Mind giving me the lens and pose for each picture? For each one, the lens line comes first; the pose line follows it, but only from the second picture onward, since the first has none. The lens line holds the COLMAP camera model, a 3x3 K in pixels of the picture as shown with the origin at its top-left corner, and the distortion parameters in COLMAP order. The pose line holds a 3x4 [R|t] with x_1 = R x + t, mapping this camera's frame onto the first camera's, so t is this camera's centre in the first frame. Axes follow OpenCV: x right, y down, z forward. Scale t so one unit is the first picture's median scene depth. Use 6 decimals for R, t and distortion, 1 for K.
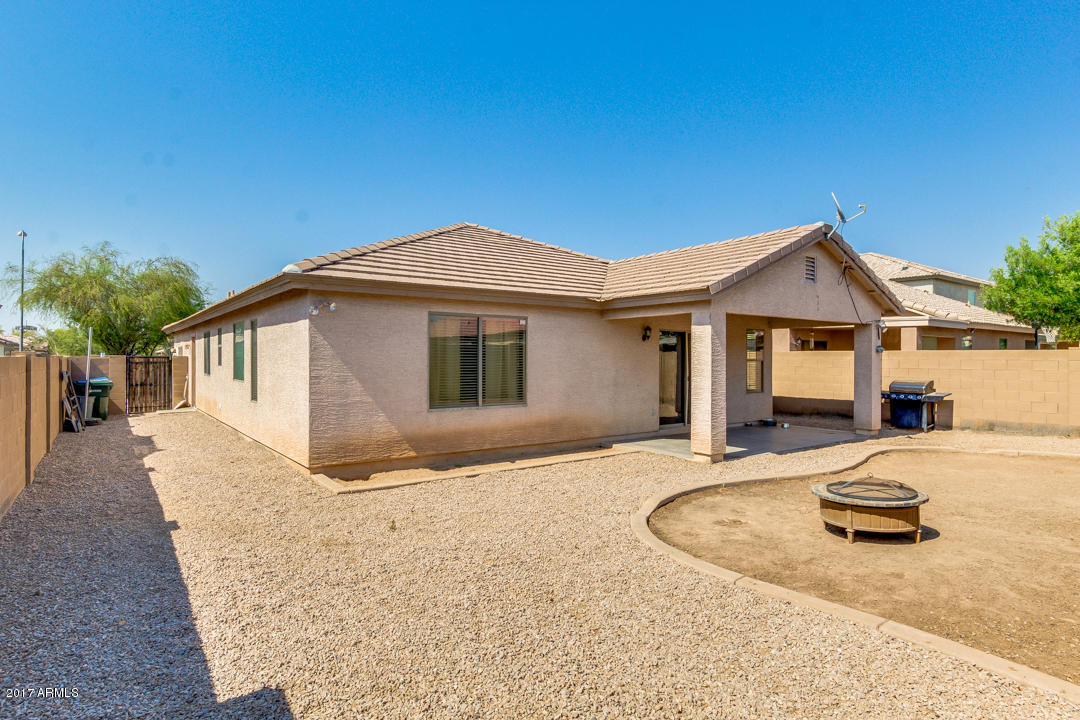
lens RADIAL K [[587.5, 0, 540.0], [0, 587.5, 360.0], [0, 0, 1]] dist [0.002045, 0.000436]
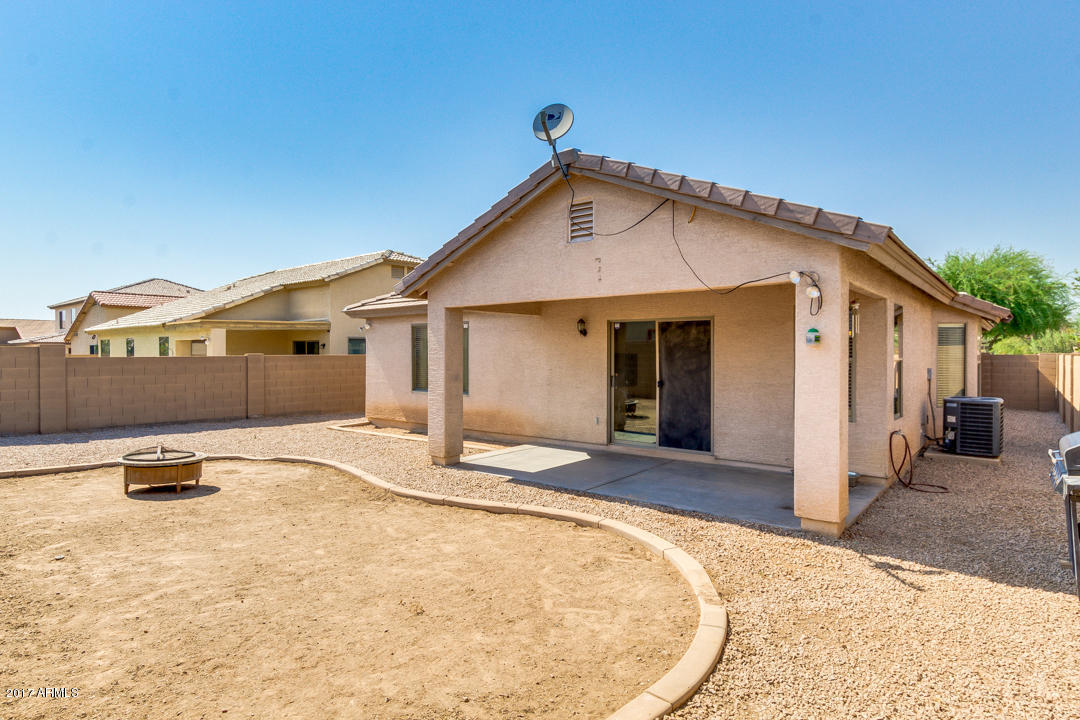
lens RADIAL K [[587.5, 0, 540.0], [0, 587.5, 360.0], [0, 0, 1]] dist [0.002045, 0.000436]
pose [[0.247773, 0.008187, -0.968784, 1.142832], [-0.003178, 0.999966, 0.007638, -0.004612], [0.968813, 0.001186, 0.247790, 0.831759]]
